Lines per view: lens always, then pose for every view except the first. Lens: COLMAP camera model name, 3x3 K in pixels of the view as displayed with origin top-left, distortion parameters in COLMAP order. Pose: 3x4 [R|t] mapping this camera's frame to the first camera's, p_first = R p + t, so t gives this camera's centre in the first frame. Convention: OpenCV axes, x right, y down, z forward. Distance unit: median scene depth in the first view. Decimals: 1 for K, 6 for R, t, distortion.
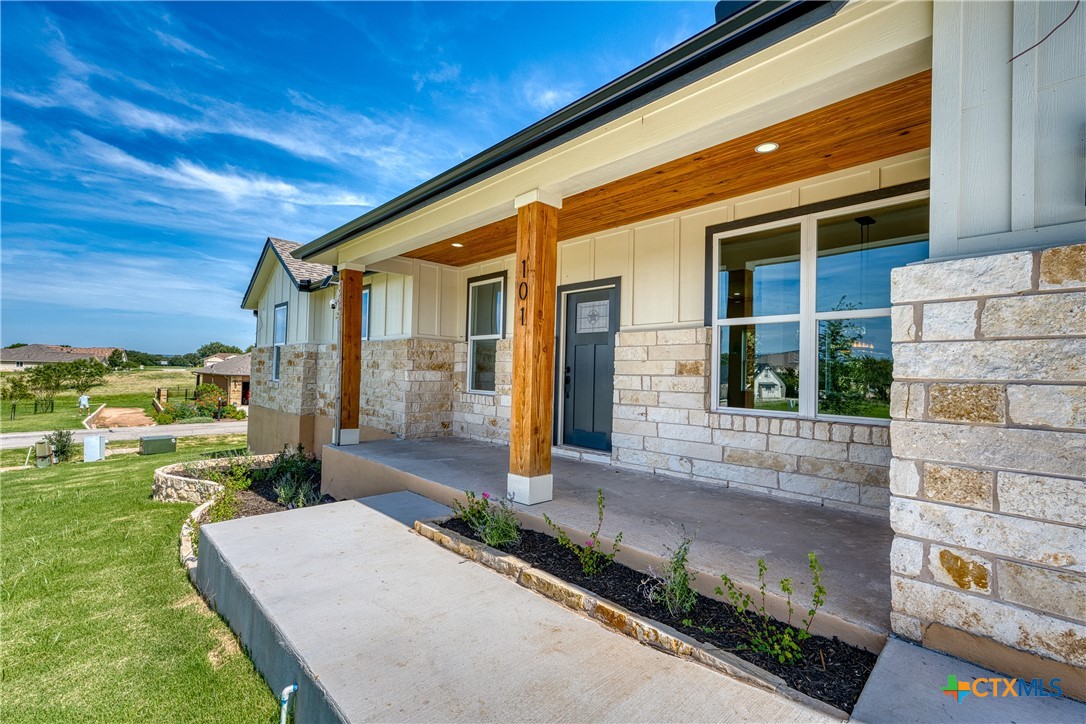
lens RADIAL K [[505.7, 0, 543.0], [0, 505.7, 362.0], [0, 0, 1]] dist [0.027144, 0.000443]
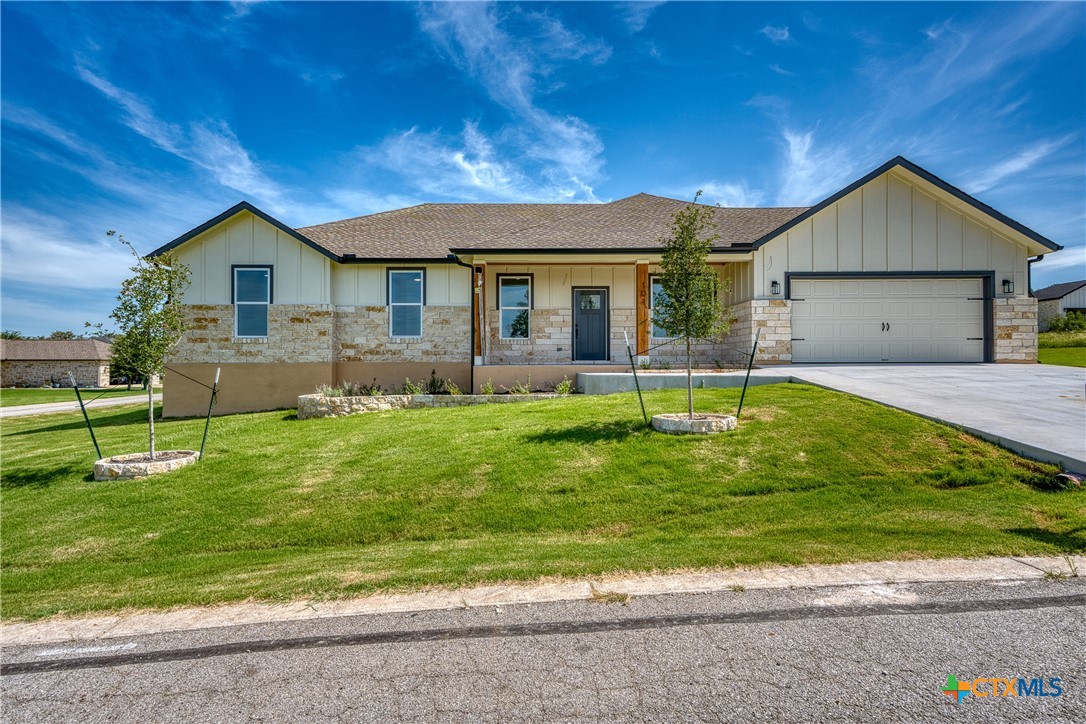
lens RADIAL K [[521.6, 0, 548.9], [0, 521.6, 359.4], [0, 0, 1]] dist [0.021407, -0.000100]
pose [[0.659486, -0.014917, 0.751569, -1.960365], [0.002060, 0.999835, 0.018038, 0.137361], [-0.751714, -0.010348, 0.659408, -0.431776]]
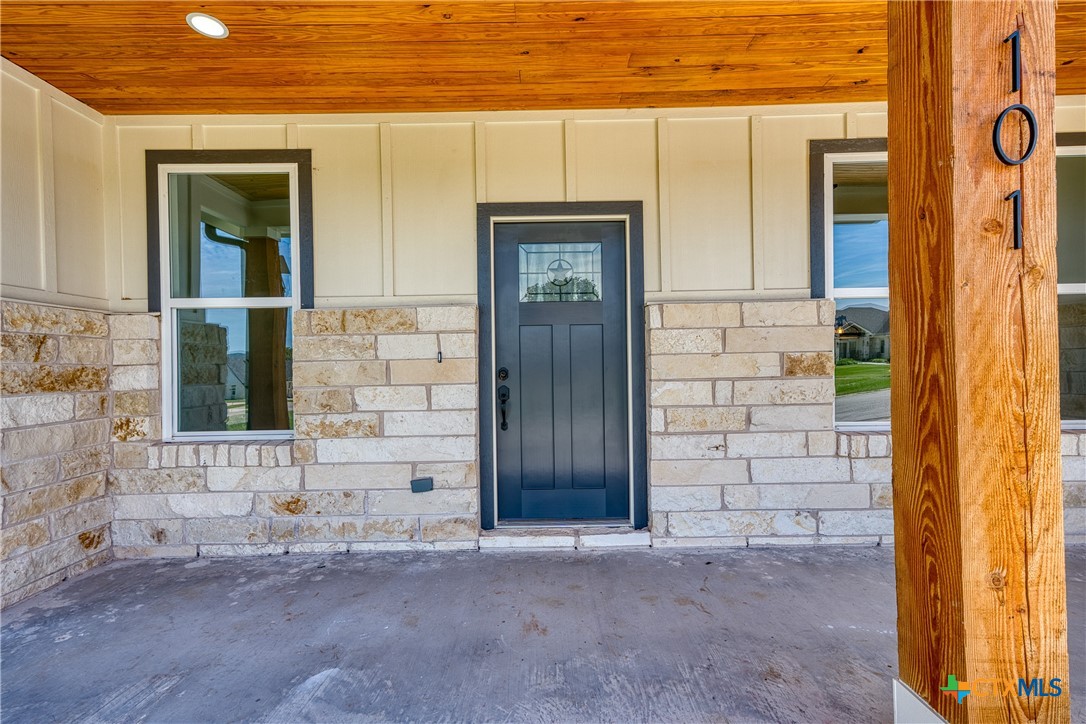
lens RADIAL K [[505.7, 0, 543.0], [0, 505.7, 362.0], [0, 0, 1]] dist [0.027144, 0.000443]
pose [[0.682315, -0.032832, 0.730321, -0.339430], [0.014653, 0.999405, 0.031239, -0.013597], [-0.730912, -0.010614, 0.682390, 0.722852]]
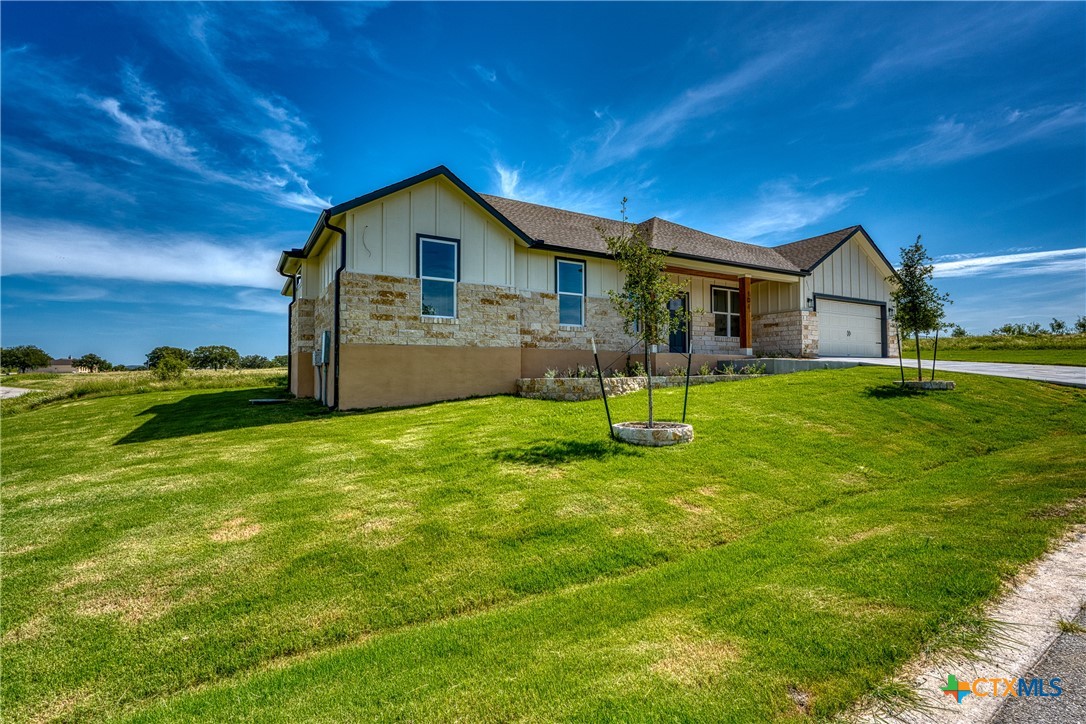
lens RADIAL K [[521.7, 0, 563.7], [0, 521.7, 365.1], [0, 0, 1]] dist [0.020531, 0.000888]
pose [[0.163030, -0.000985, 0.986621, -3.026240], [-0.008487, 0.999961, 0.002401, 0.256927], [-0.986585, -0.008764, 0.163015, 1.257151]]
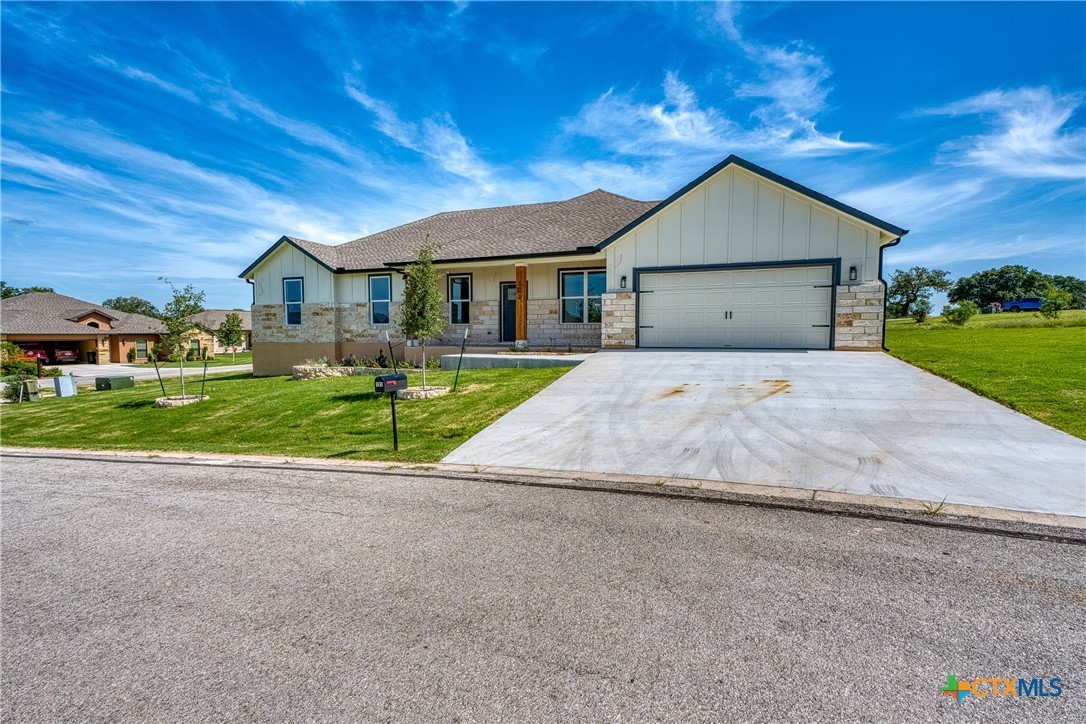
lens RADIAL K [[530.2, 0, 543.0], [0, 530.2, 362.0], [0, 0, 1]] dist [0.019904, -0.000174]
pose [[0.896768, -0.049565, 0.439716, -1.170598], [0.012540, 0.996154, 0.086713, 0.034113], [-0.442323, -0.072247, 0.893941, -1.860430]]
